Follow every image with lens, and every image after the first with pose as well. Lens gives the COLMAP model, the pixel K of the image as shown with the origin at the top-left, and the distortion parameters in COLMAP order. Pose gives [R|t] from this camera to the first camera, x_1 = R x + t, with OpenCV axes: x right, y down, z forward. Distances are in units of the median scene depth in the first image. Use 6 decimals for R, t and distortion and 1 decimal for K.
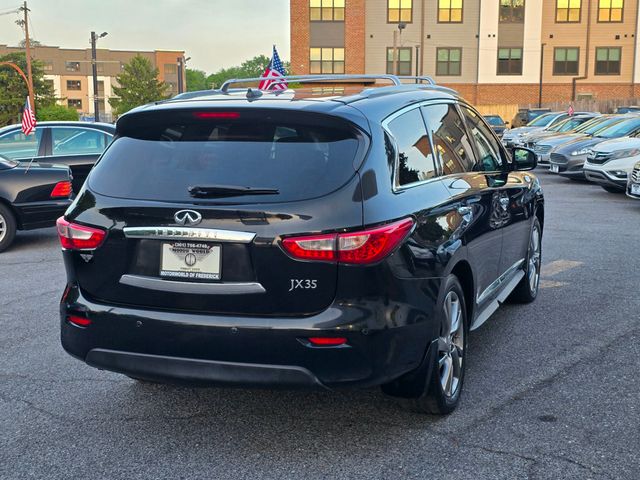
lens RADIAL K [[855.6, 0, 326.5], [0, 855.6, 242.0], [0, 0, 1]] dist [0.216940, -0.689745]
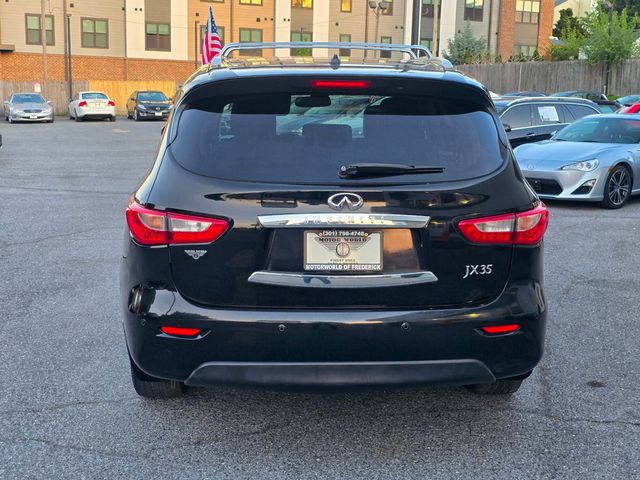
lens RADIAL K [[855.6, 0, 326.5], [0, 855.6, 242.0], [0, 0, 1]] dist [0.216940, -0.689745]
pose [[0.908974, -0.048981, 0.413966, -0.526542], [0.038063, 0.998677, 0.034588, -0.017886], [-0.415112, -0.015683, 0.909635, 0.212059]]
